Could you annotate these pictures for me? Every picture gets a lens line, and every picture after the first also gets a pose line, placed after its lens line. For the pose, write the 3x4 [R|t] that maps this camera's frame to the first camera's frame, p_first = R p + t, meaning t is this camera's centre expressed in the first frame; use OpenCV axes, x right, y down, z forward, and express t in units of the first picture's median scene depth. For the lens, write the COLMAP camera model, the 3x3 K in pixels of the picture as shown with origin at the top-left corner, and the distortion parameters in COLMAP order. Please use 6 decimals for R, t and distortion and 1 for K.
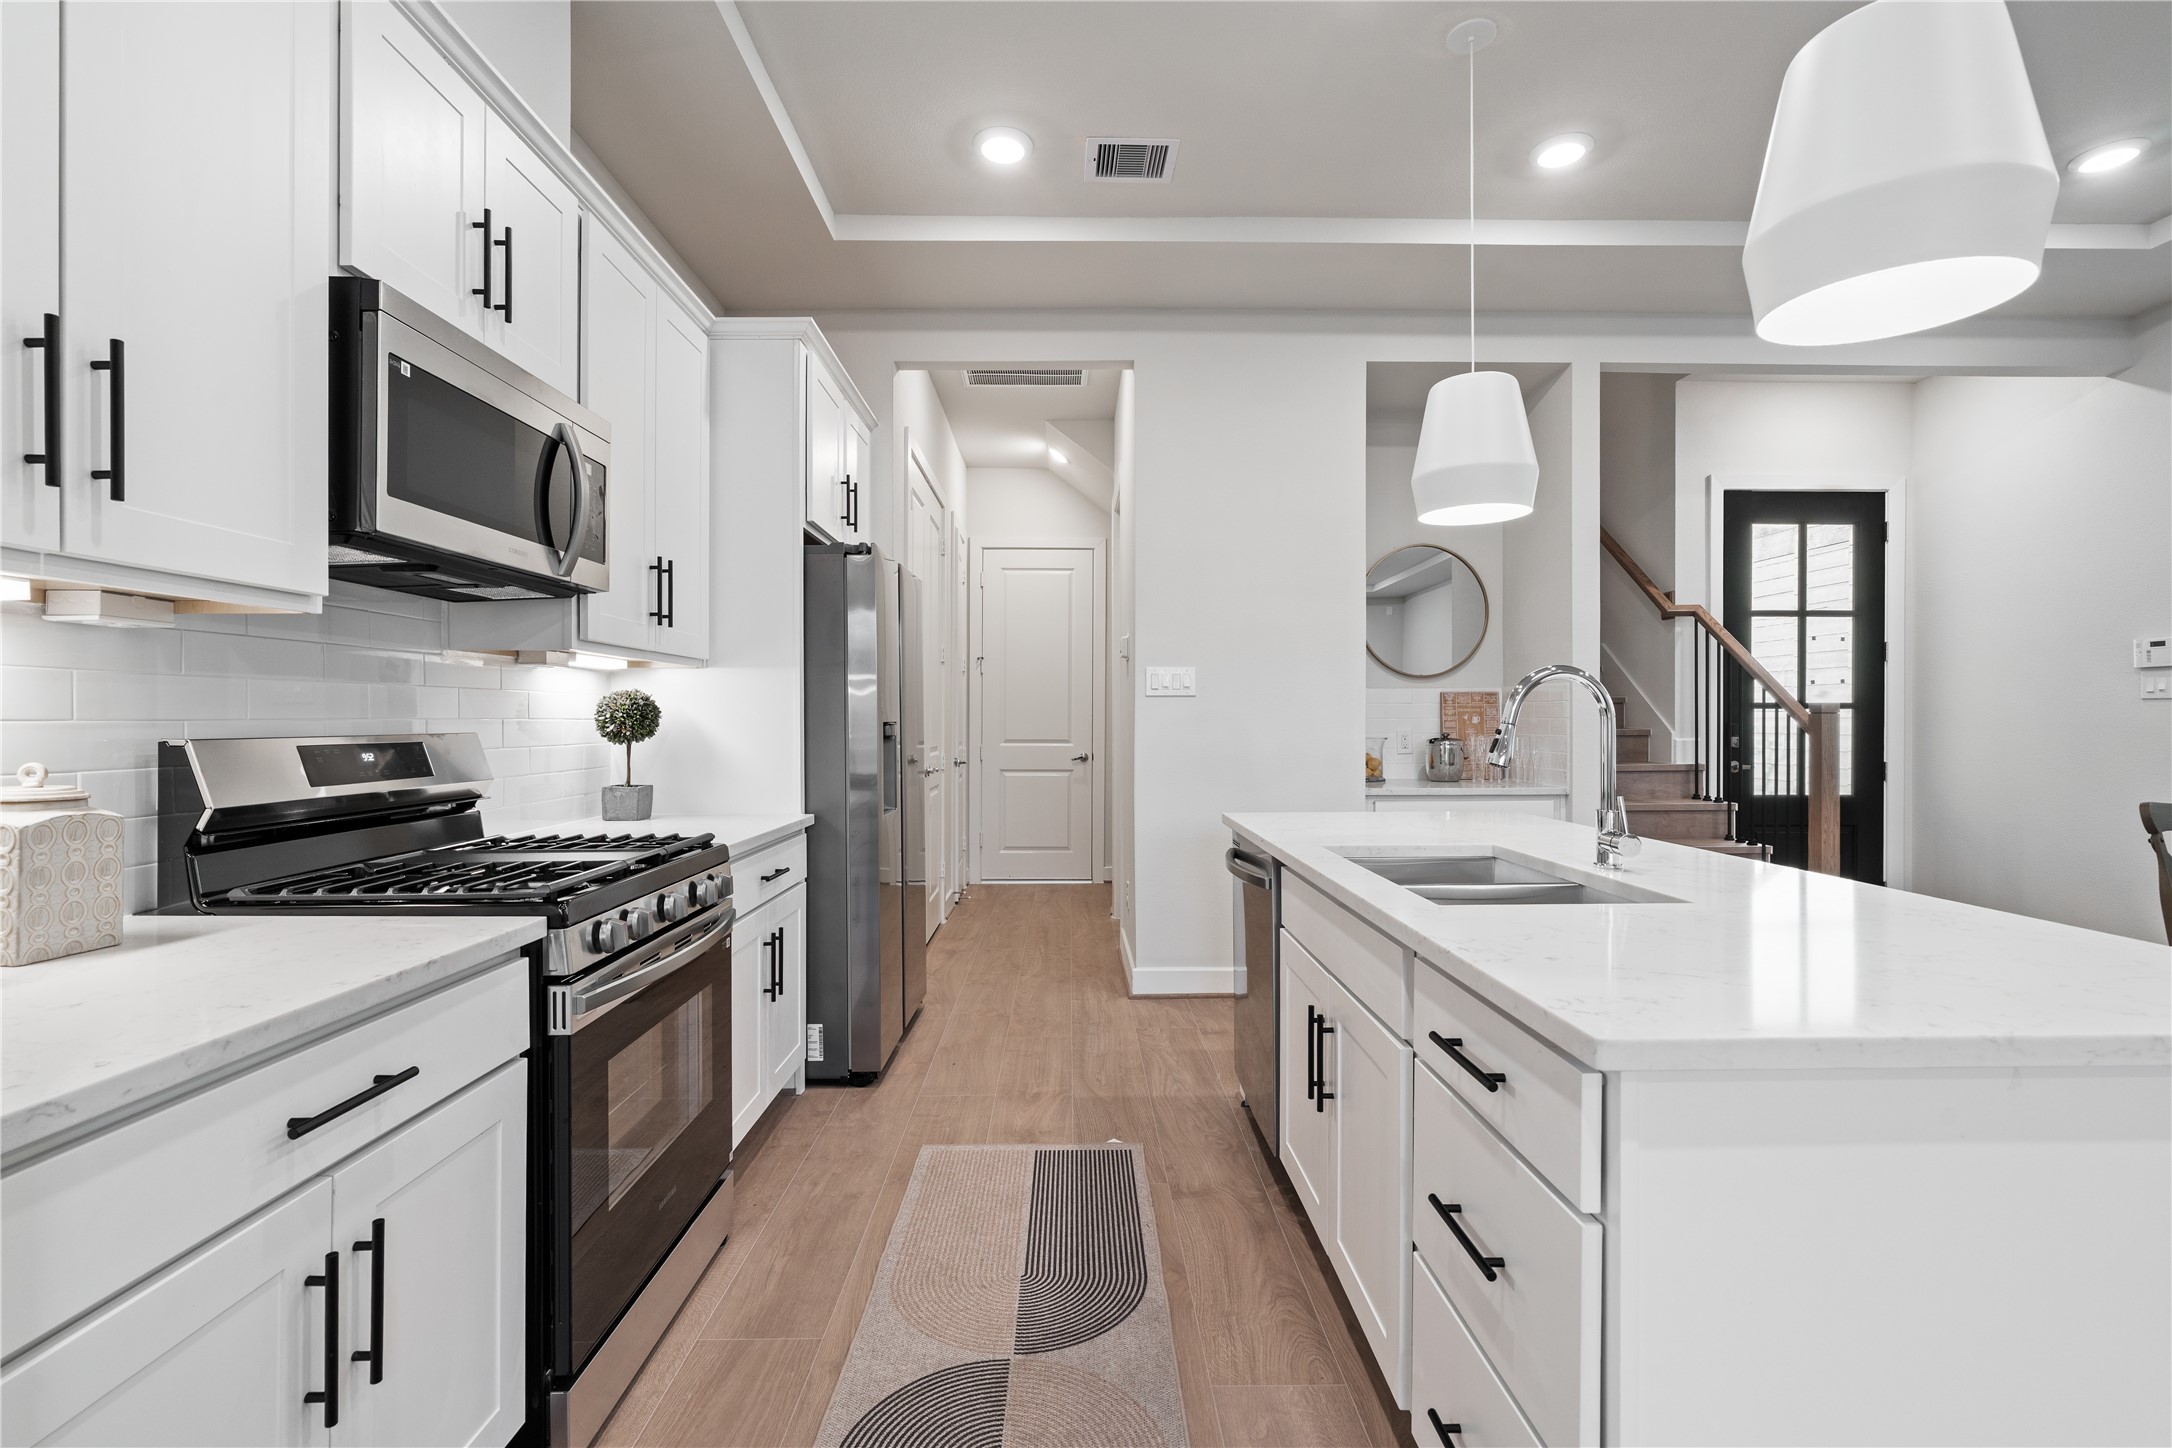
lens RADIAL K [[977.4, 0, 1087.6], [0, 977.4, 720.0], [0, 0, 1]] dist [-0.004923, 0.000471]
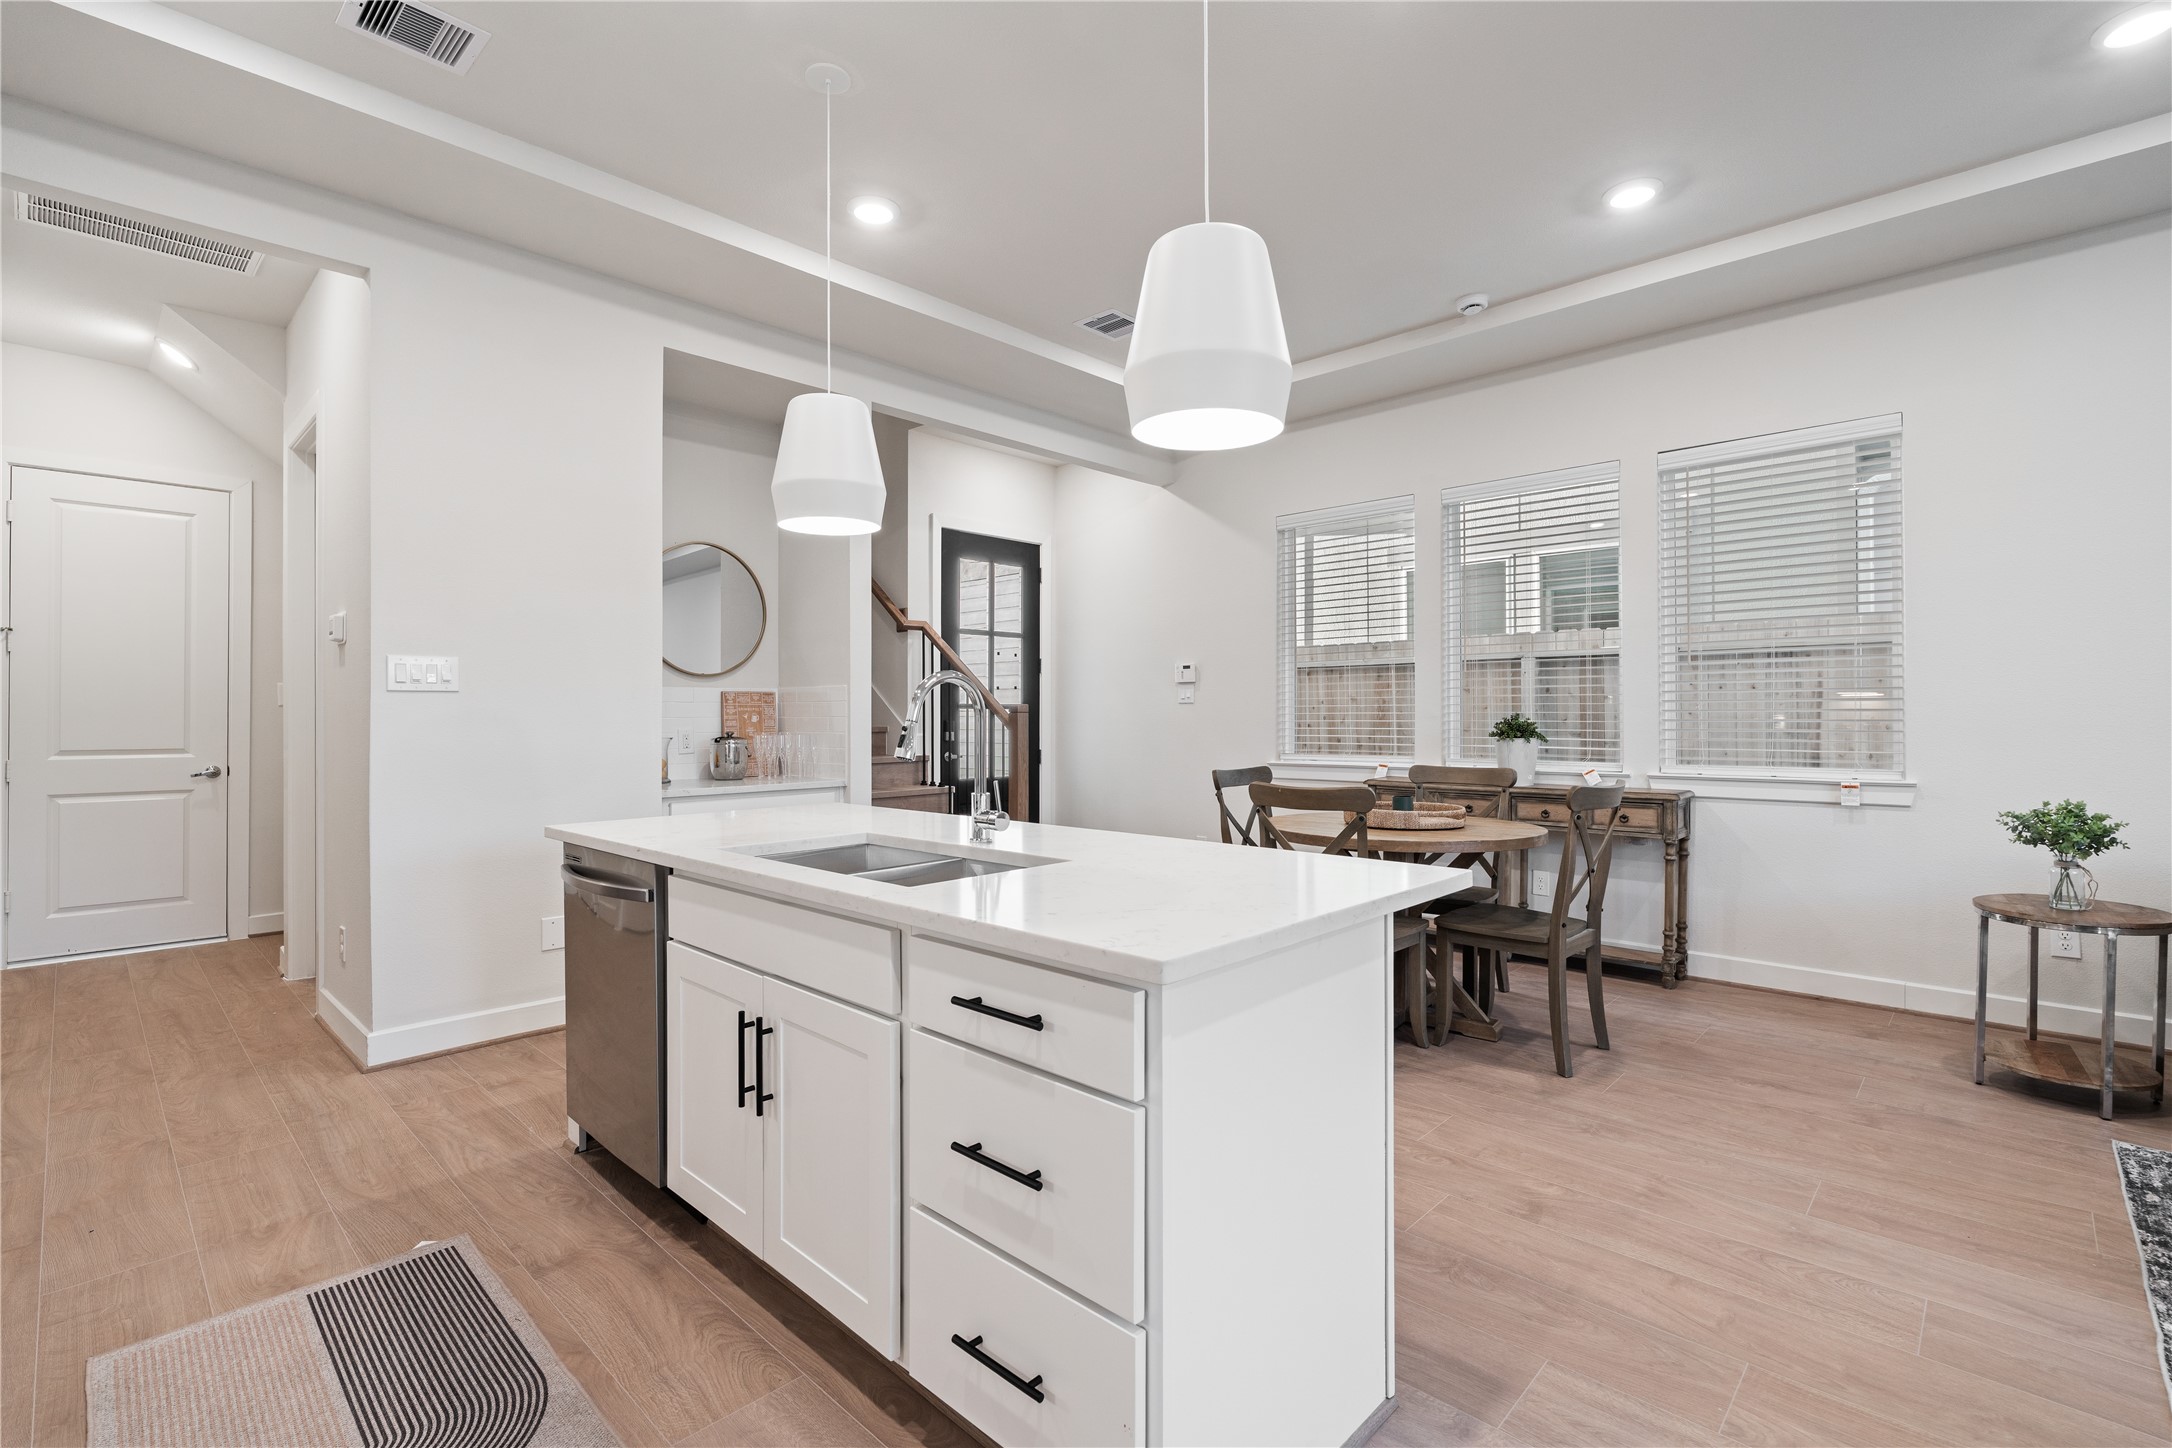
lens RADIAL K [[971.3, 0, 1089.0], [0, 971.3, 714.0], [0, 0, 1]] dist [-0.001974, 0.001511]
pose [[0.711516, -0.000453, 0.702670, -0.104319], [0.004078, 0.999986, -0.003485, -0.000150], [-0.702658, 0.005345, 0.711507, 0.031515]]
